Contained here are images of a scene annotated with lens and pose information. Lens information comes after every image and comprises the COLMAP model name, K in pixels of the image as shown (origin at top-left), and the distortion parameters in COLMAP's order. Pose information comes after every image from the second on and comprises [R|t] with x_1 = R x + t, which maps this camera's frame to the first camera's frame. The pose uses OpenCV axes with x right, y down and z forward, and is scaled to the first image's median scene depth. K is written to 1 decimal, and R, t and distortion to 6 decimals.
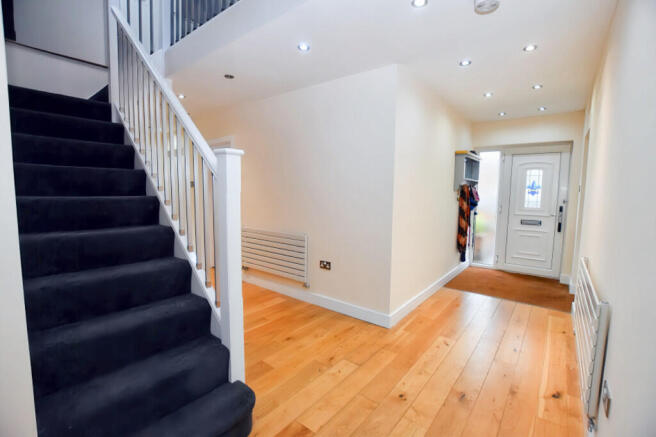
lens RADIAL K [[304.7, 0, 328.0], [0, 304.7, 218.5], [0, 0, 1]] dist [-0.030964, 0.009963]
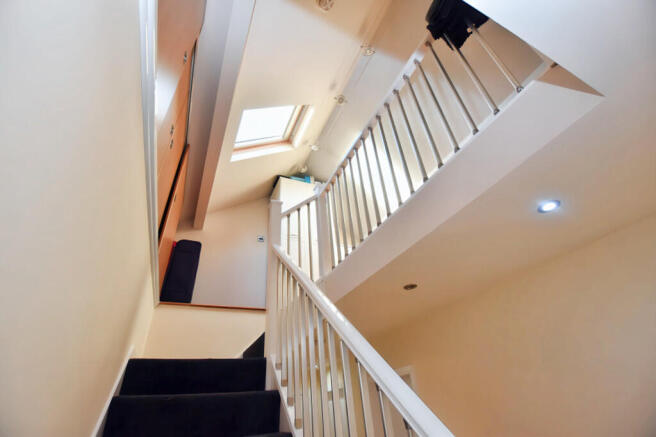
lens RADIAL K [[304.7, 0, 328.0], [0, 304.7, 218.5], [0, 0, 1]] dist [-0.030964, 0.009963]
pose [[0.901666, -0.305530, -0.306022, -0.273434], [0.052228, 0.779438, -0.624298, -0.186616], [0.429267, 0.546925, 0.718751, 0.369637]]
